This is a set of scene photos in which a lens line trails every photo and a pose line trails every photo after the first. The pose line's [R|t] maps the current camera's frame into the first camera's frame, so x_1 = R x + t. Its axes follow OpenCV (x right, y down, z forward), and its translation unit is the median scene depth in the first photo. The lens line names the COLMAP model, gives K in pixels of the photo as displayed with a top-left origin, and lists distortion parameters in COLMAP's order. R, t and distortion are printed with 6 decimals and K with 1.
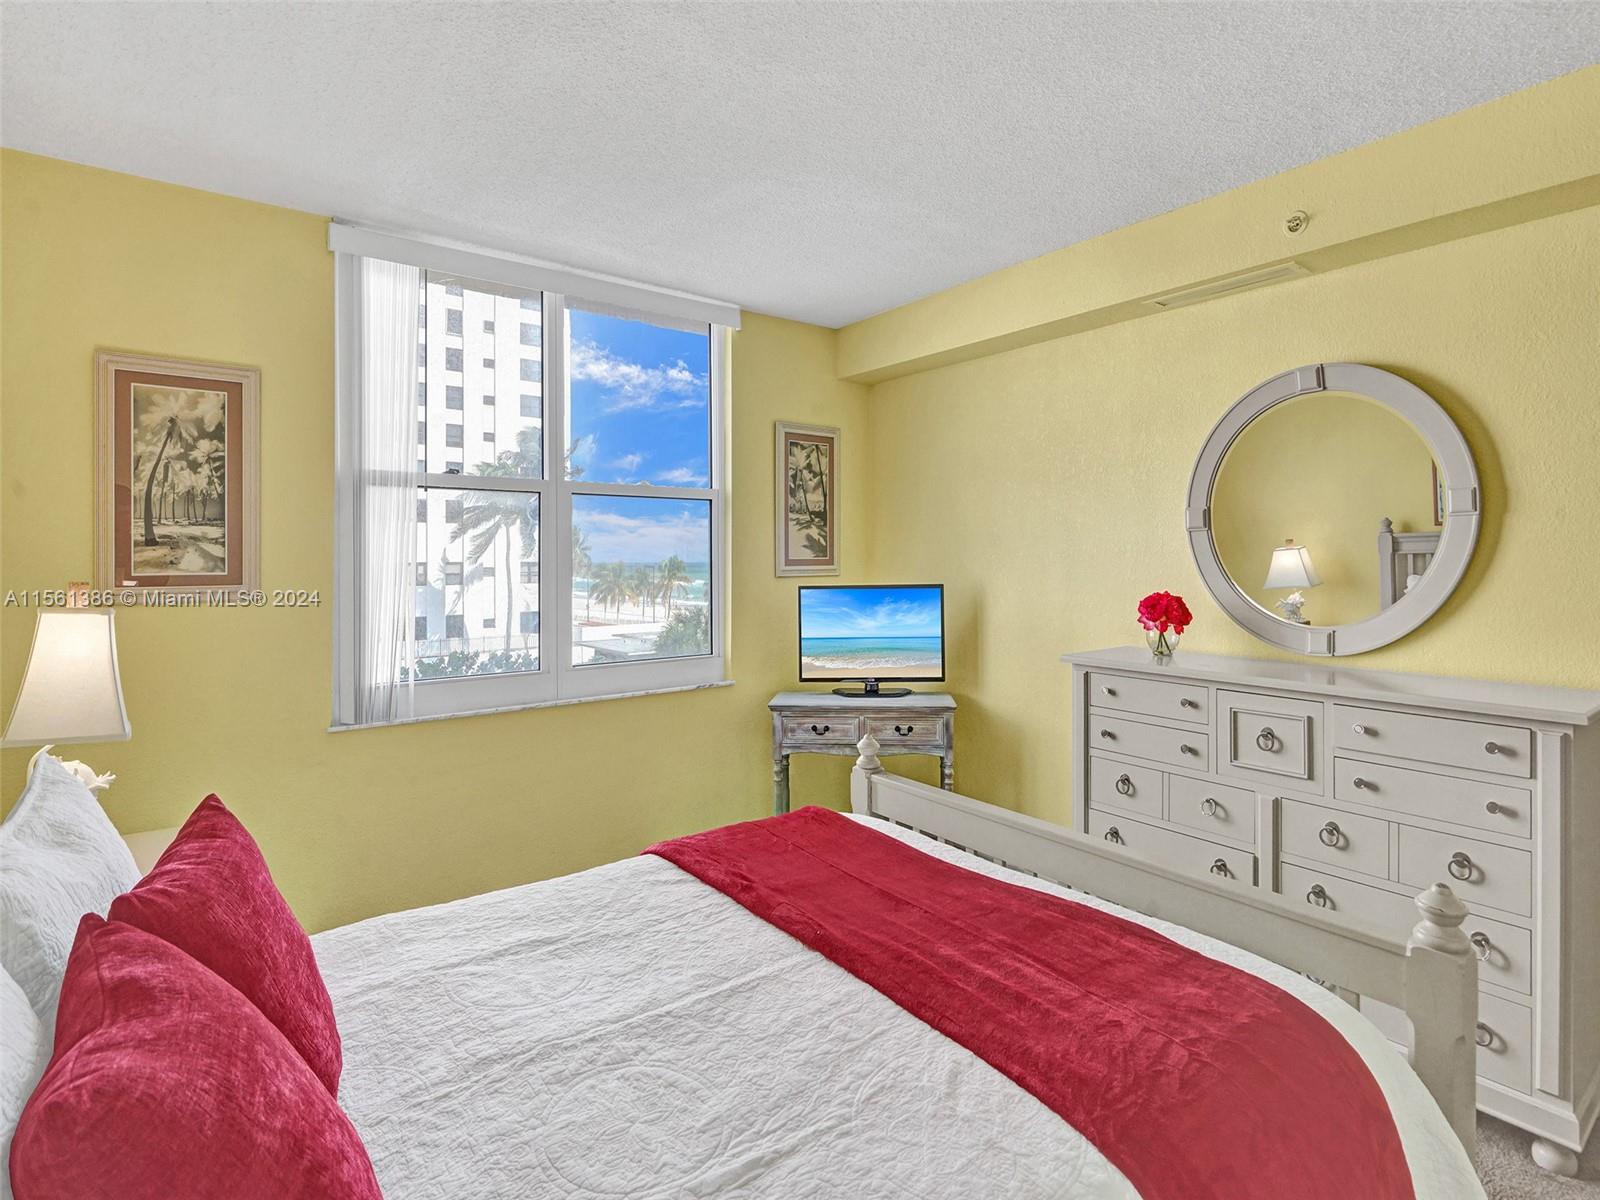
lens RADIAL K [[813.3, 0, 800.0], [0, 813.3, 600.0], [0, 0, 1]] dist [-0.097242, 0.000253]
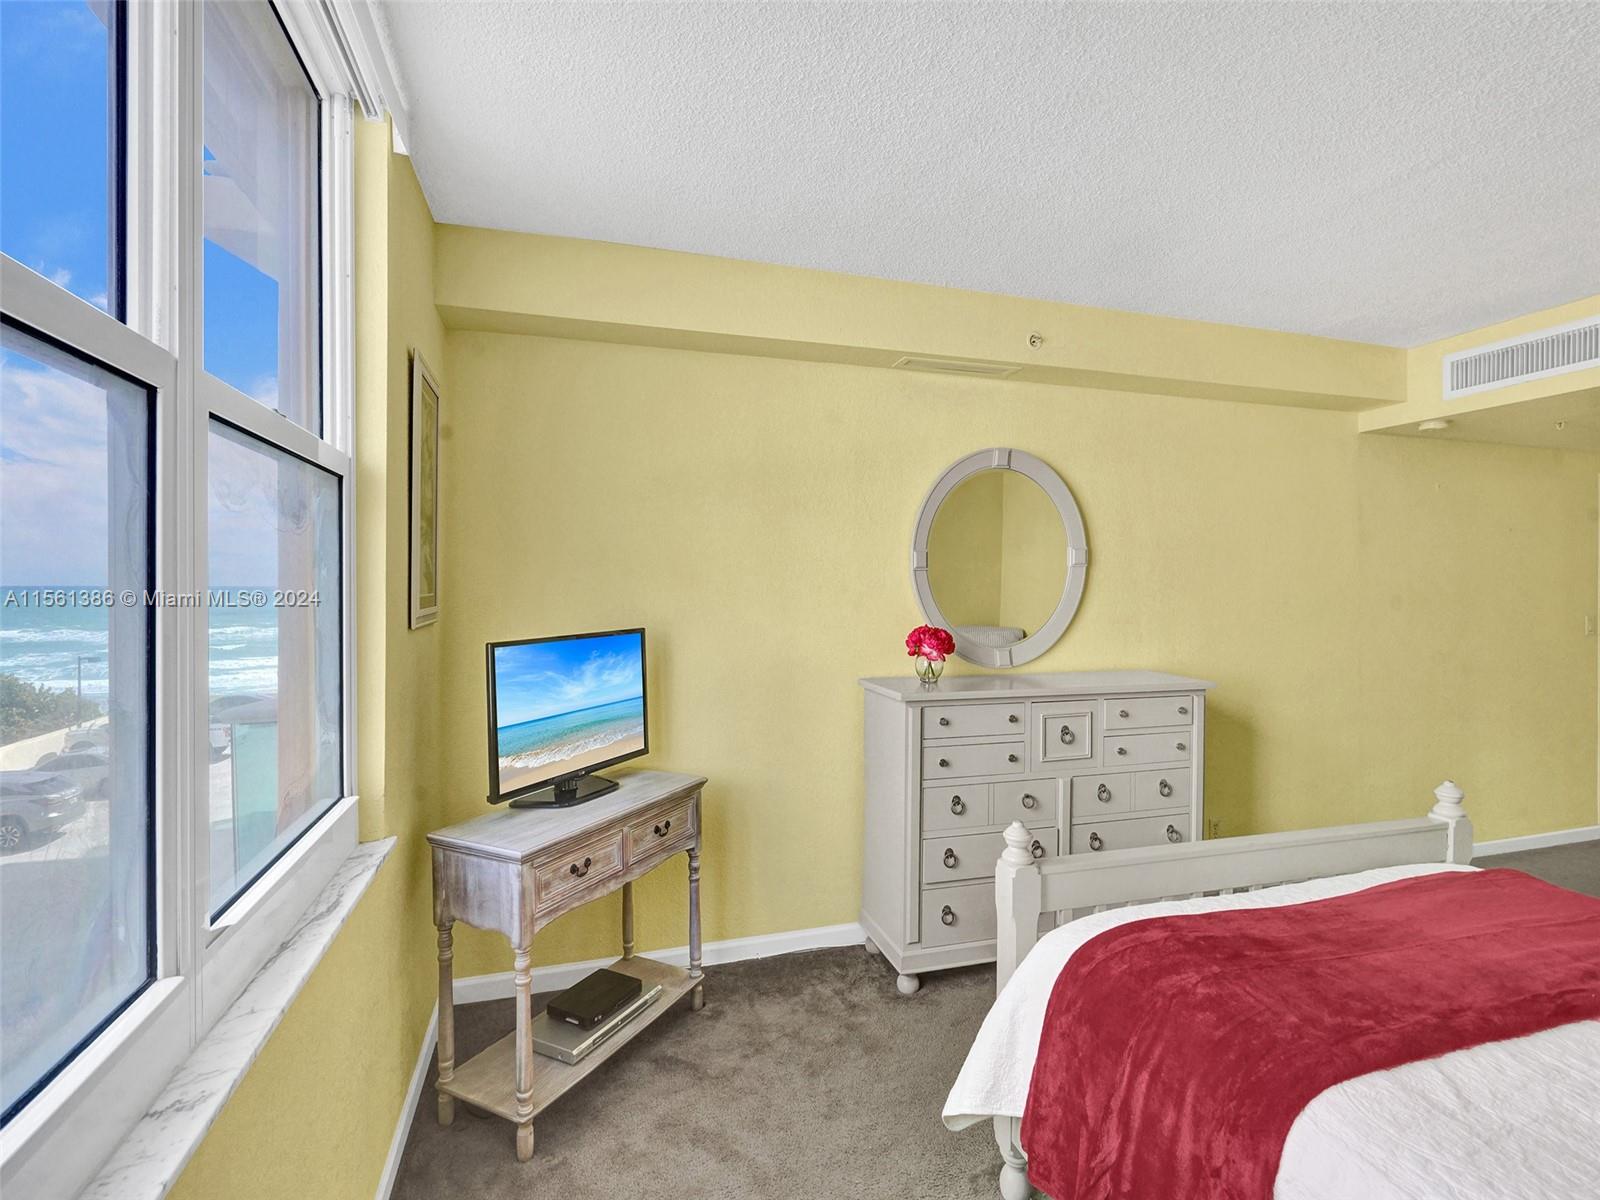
lens RADIAL K [[748.7, 0, 800.0], [0, 748.7, 600.0], [0, 0, 1]] dist [-0.056758, 0.027306]
pose [[0.333598, -0.011406, 0.942646, -0.458684], [0.041726, 0.999125, -0.002677, -0.039209], [-0.941791, 0.040226, 0.333782, 0.642458]]
